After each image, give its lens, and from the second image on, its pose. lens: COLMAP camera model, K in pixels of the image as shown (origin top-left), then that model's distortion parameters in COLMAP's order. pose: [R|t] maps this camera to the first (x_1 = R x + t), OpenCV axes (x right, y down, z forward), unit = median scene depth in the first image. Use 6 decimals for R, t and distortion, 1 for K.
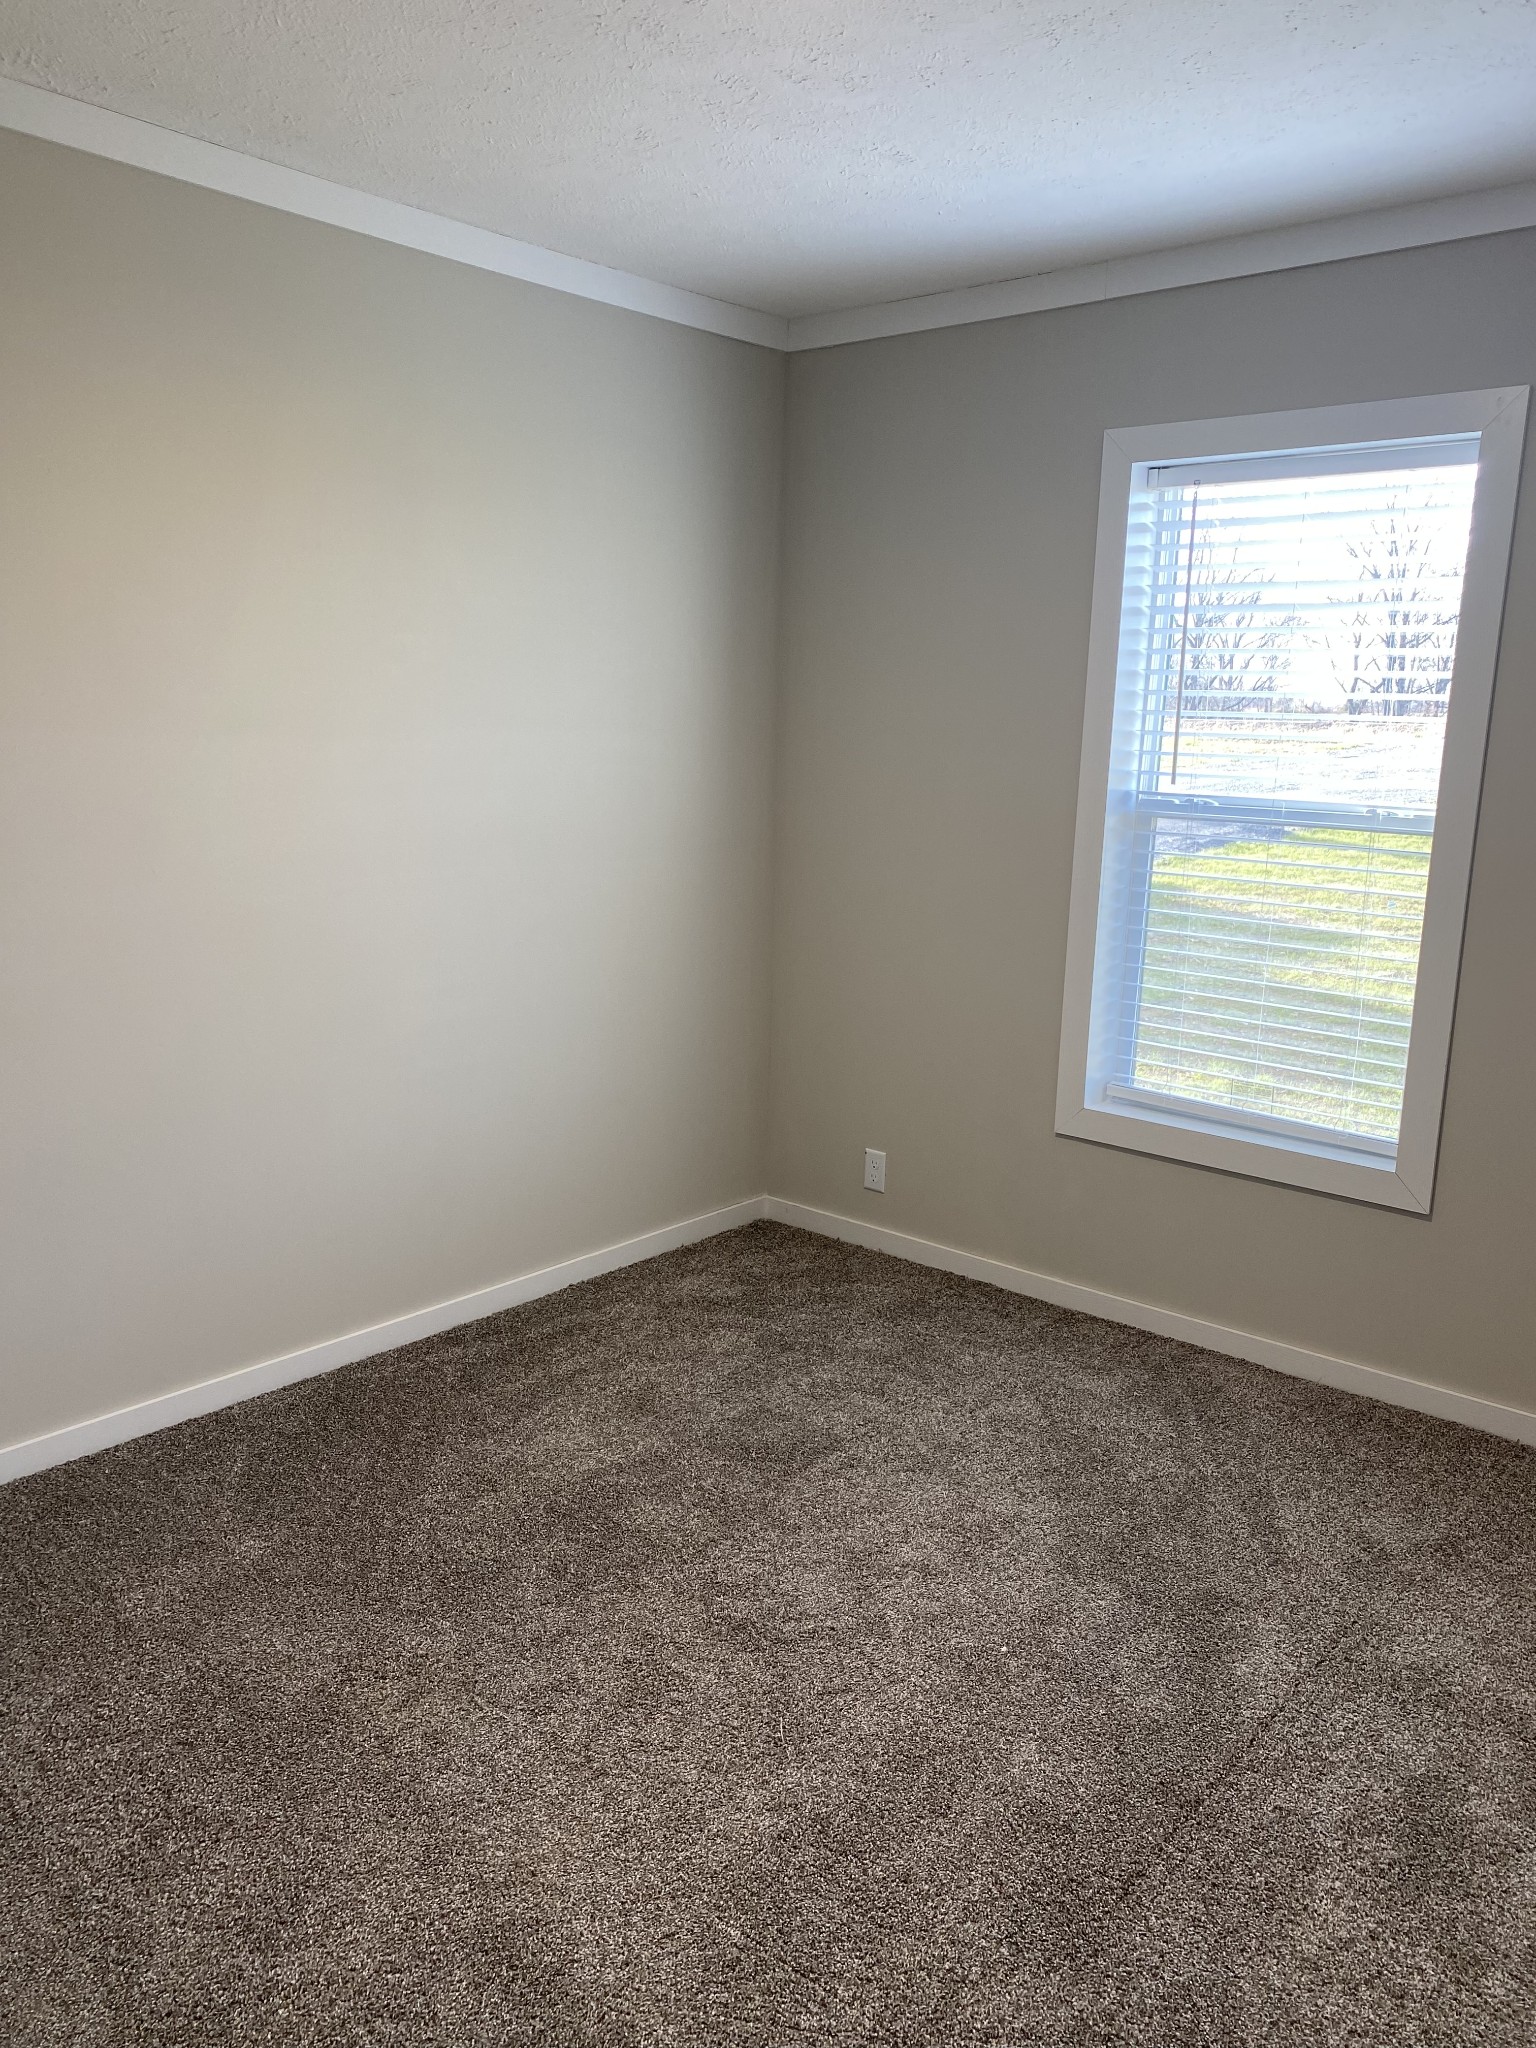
lens RADIAL K [[1549.0, 0, 759.8], [0, 1549.0, 1023.0], [0, 0, 1]] dist [0.012702, -0.006124]
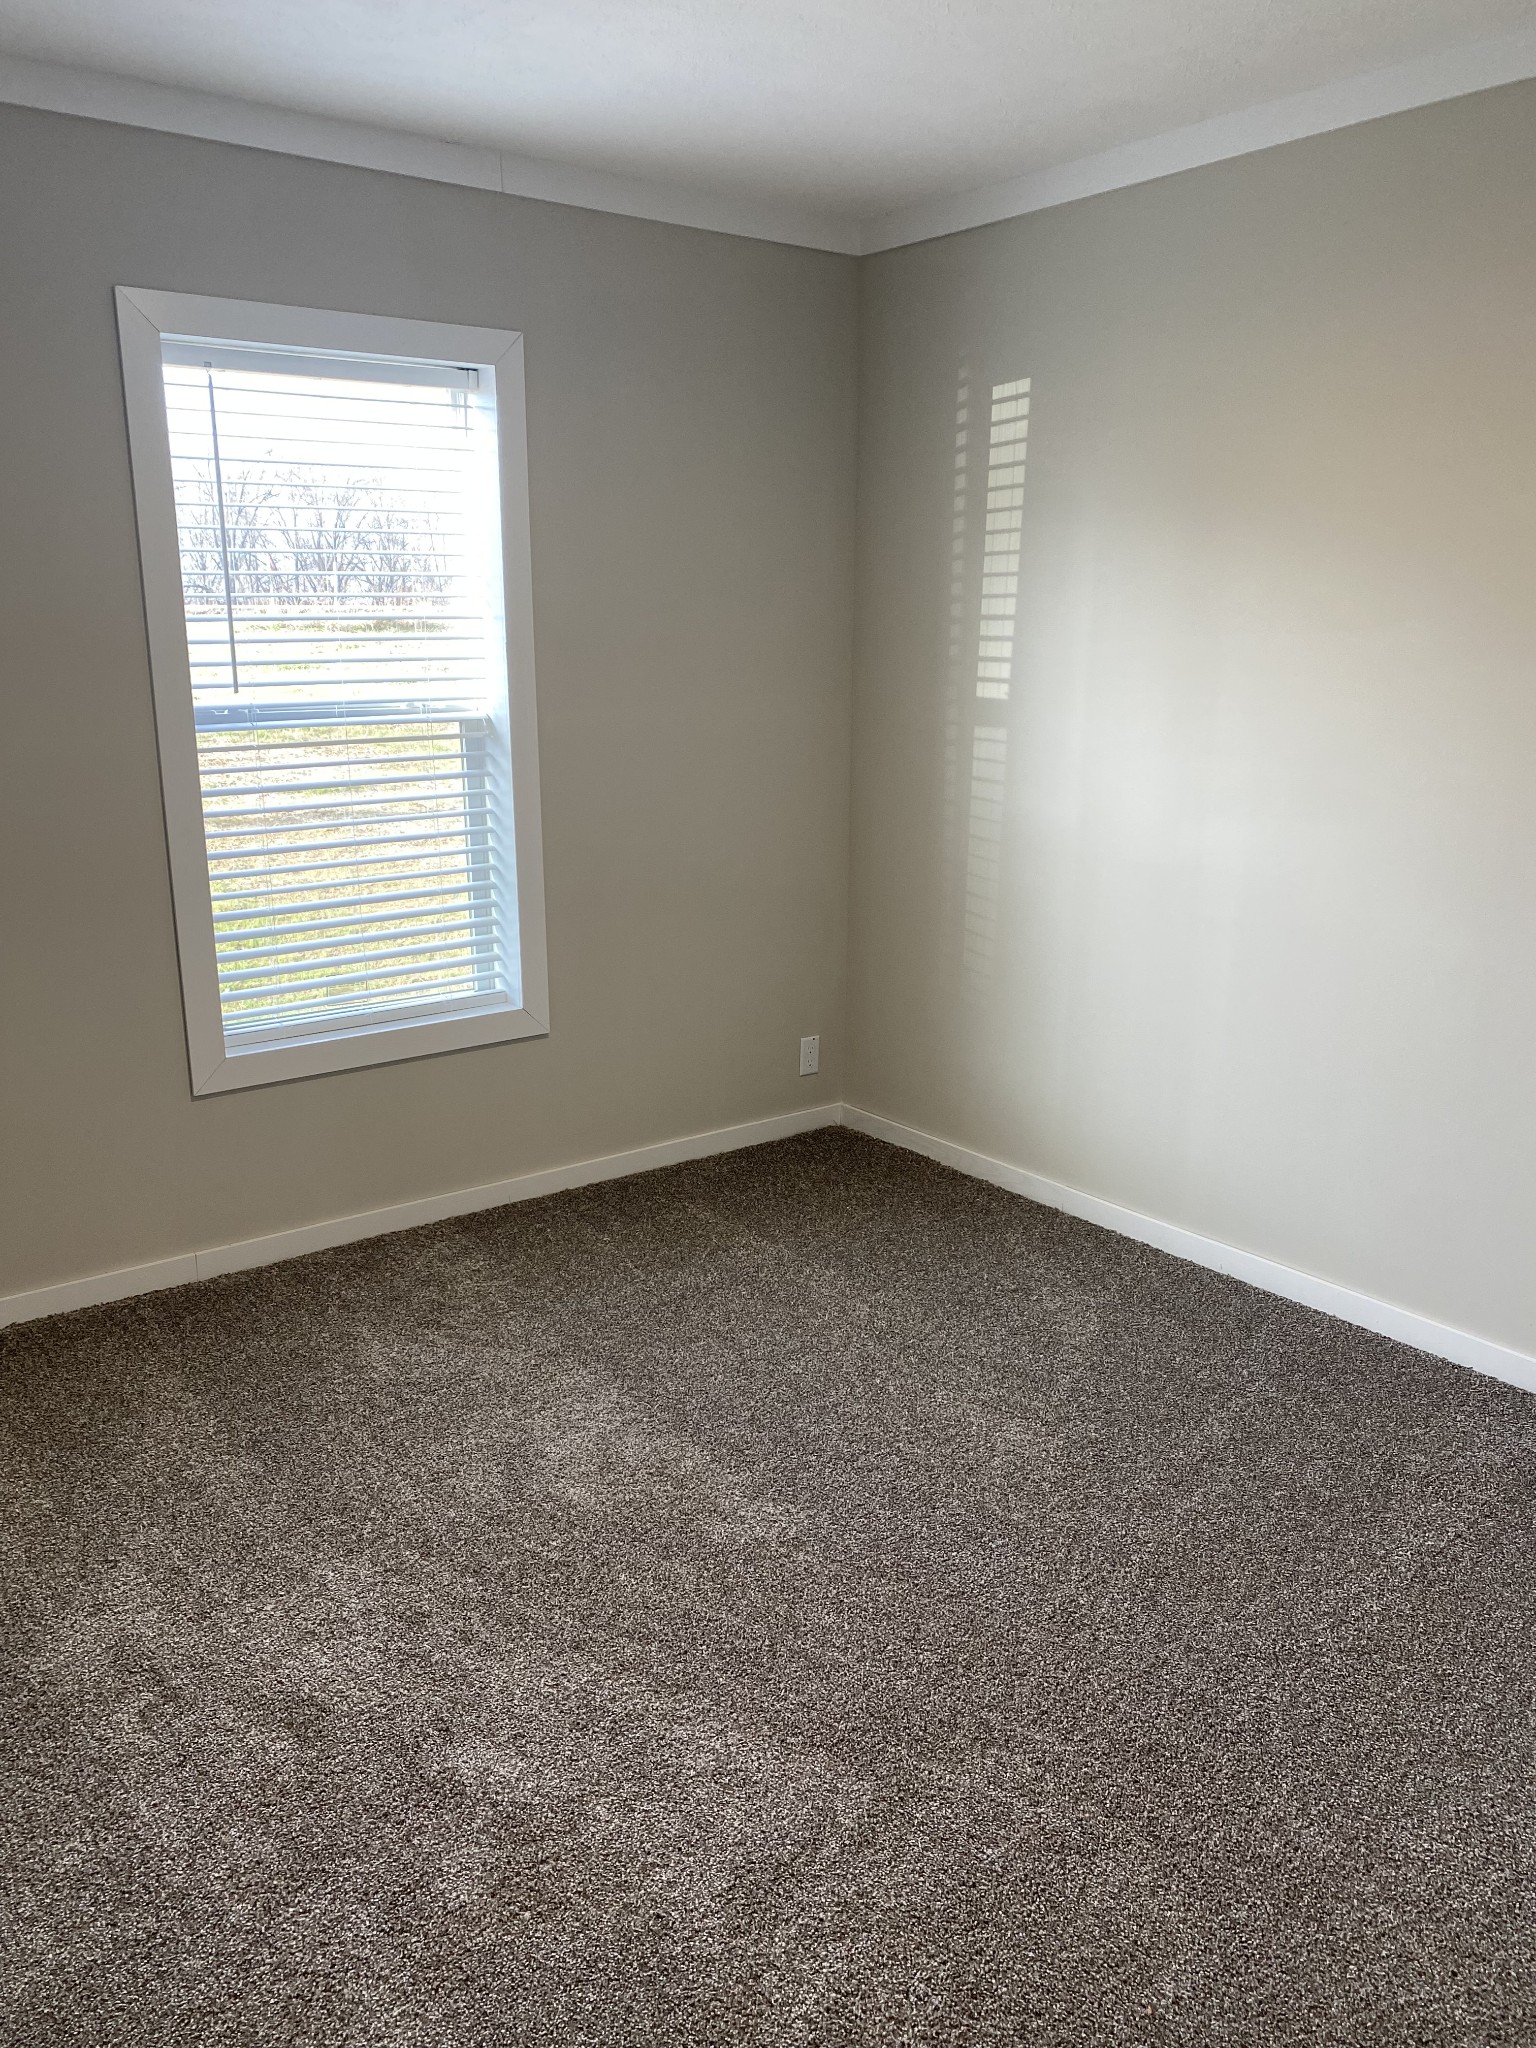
lens RADIAL K [[1549.0, 0, 759.8], [0, 1549.0, 1023.0], [0, 0, 1]] dist [0.012702, -0.006124]
pose [[0.225927, -0.275852, 0.934271, -0.616932], [0.200832, 0.951655, 0.232420, -0.123531], [-0.953218, 0.135122, 0.270404, 0.486052]]
